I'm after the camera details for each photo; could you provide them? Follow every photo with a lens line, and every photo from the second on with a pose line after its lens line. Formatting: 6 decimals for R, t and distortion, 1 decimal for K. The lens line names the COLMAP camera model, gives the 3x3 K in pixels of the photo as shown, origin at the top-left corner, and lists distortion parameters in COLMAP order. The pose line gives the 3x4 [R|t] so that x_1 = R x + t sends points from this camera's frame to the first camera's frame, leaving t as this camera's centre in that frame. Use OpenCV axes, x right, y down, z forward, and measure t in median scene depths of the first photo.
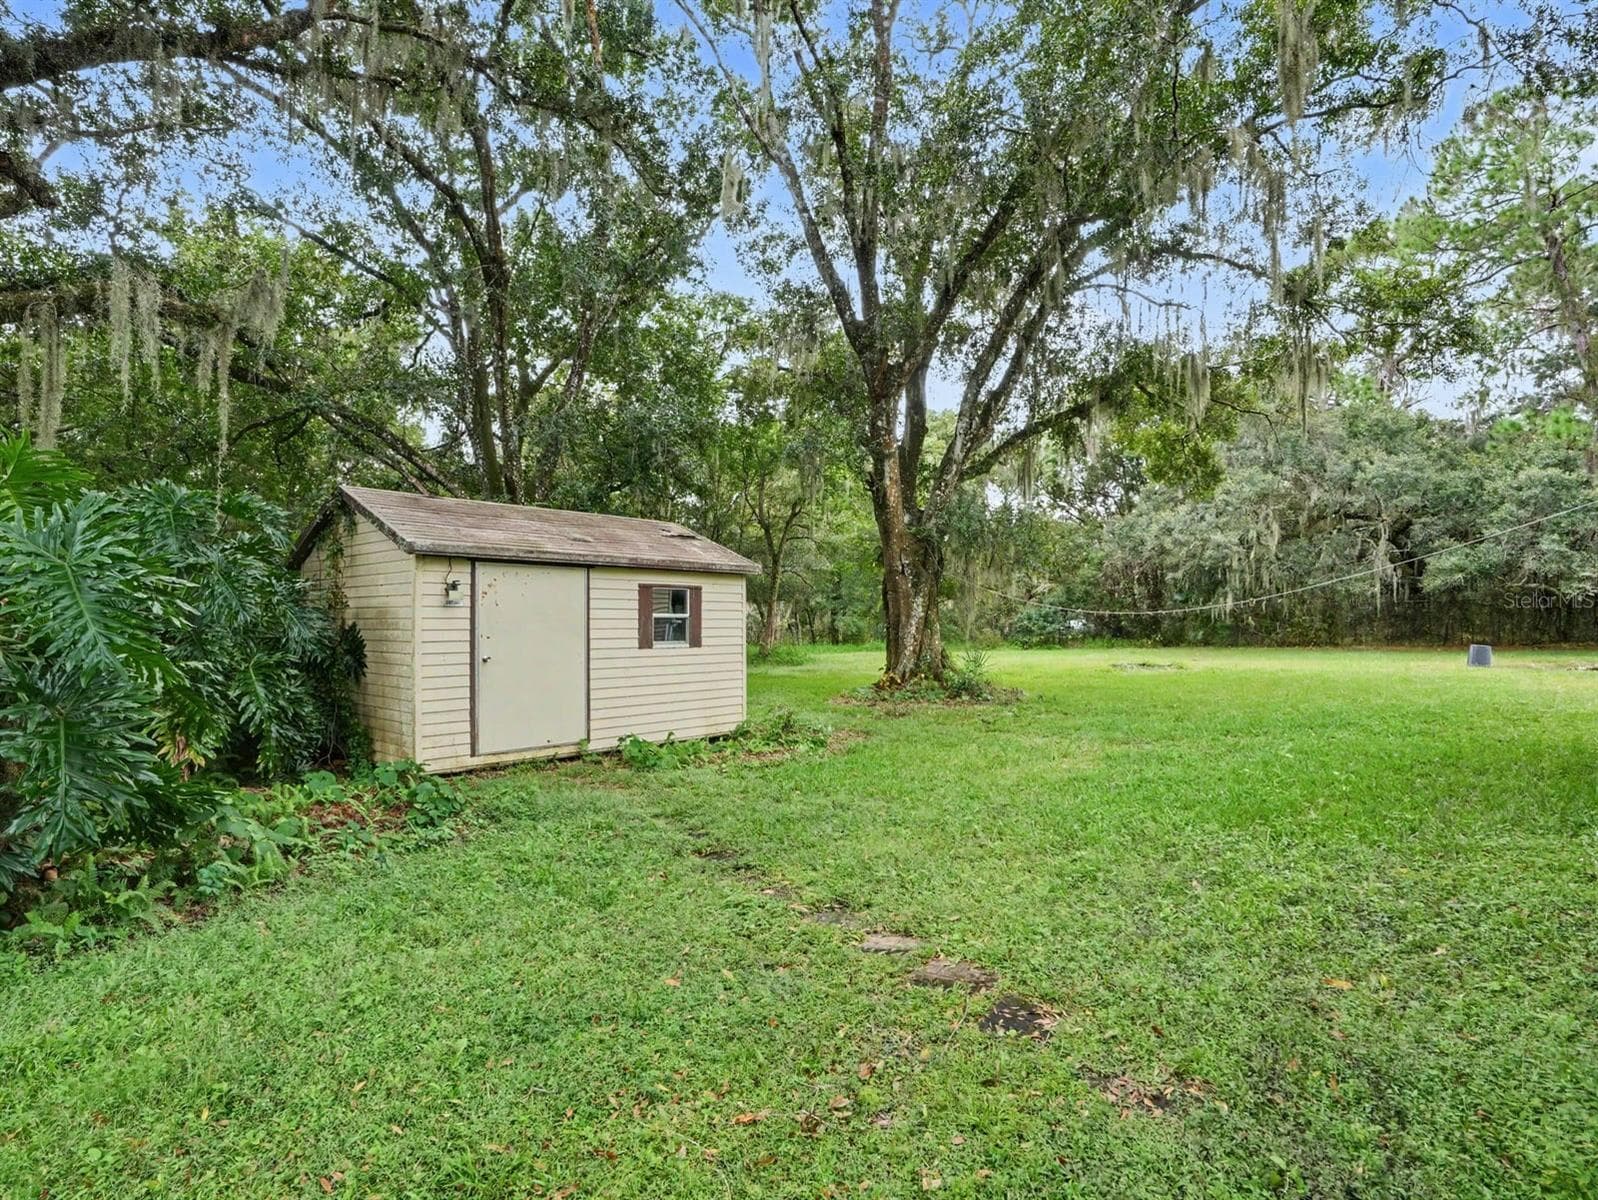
lens RADIAL K [[845.1, 0, 800.8], [0, 845.1, 634.7], [0, 0, 1]] dist [-0.069414, 0.034784]
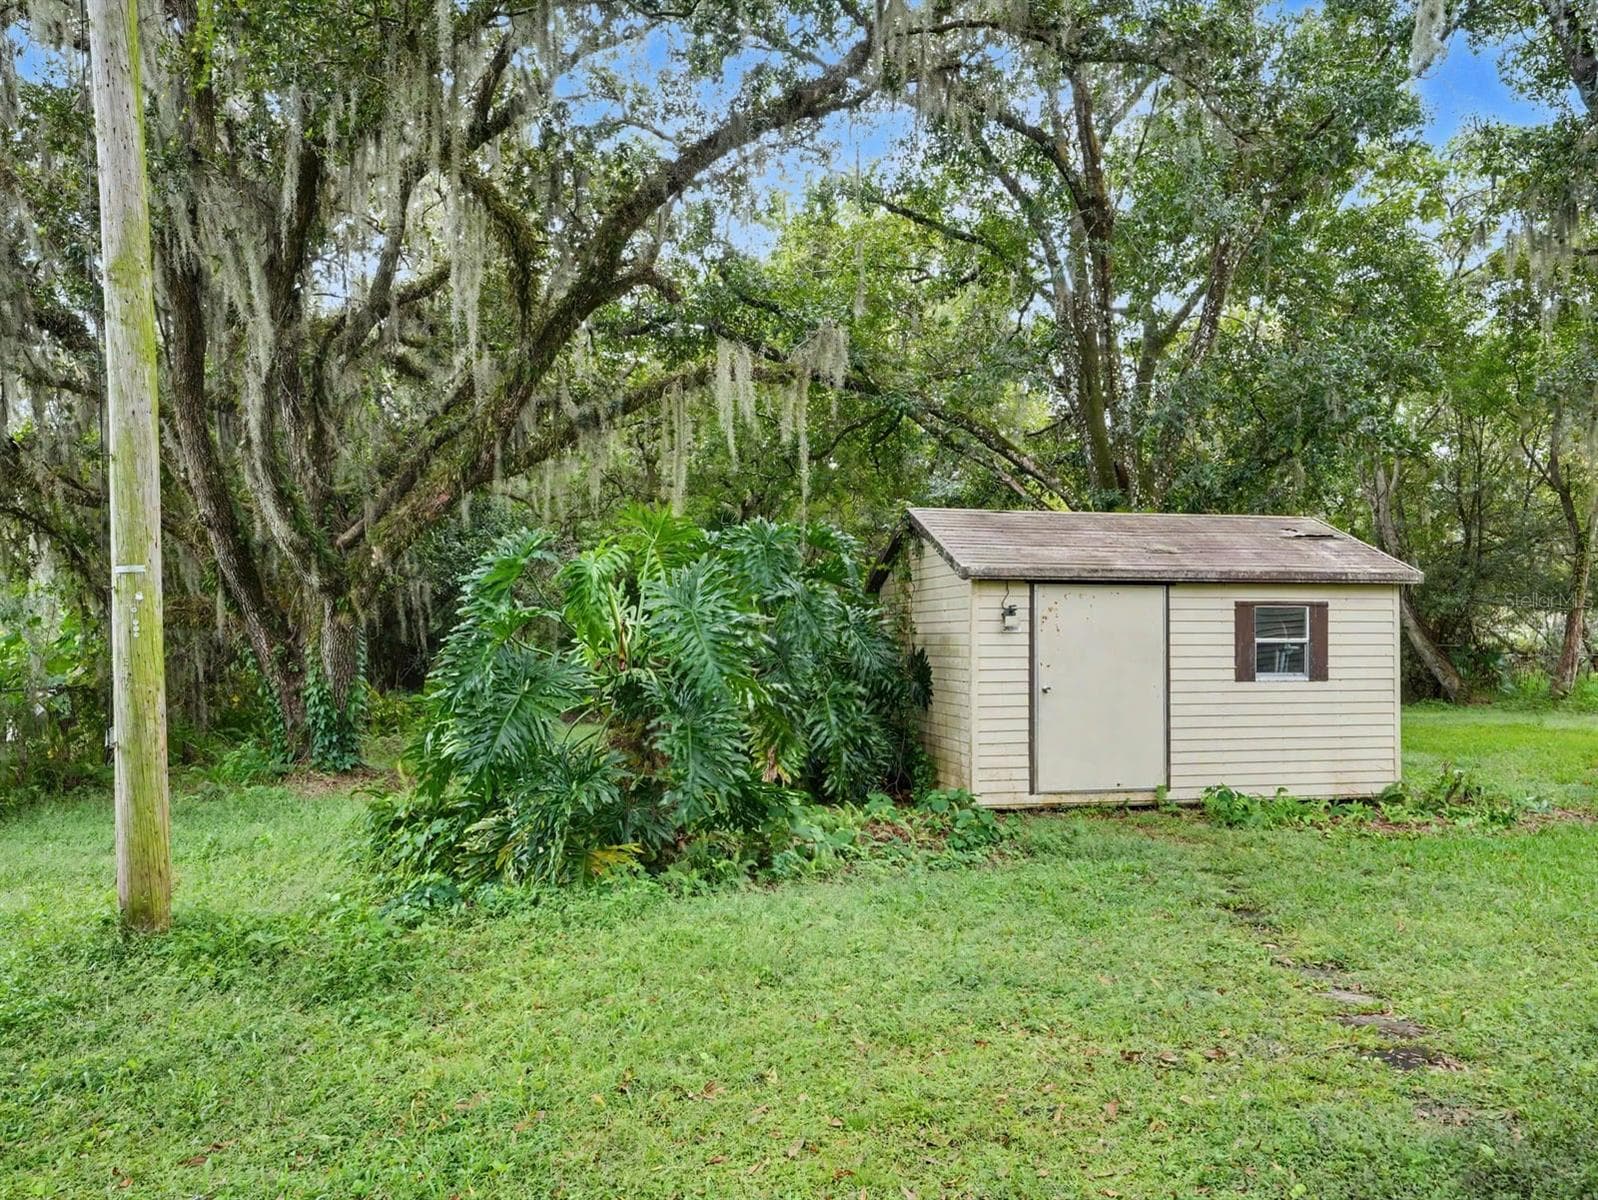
lens RADIAL K [[1236.2, 0, 799.0], [0, 1236.2, 600.0], [0, 0, 1]] dist [-0.004829, 0.000637]
pose [[0.800345, -0.016413, -0.599315, 0.225400], [-0.011003, 0.999055, -0.042055, -0.008478], [0.599439, 0.040253, 0.799408, -0.257298]]
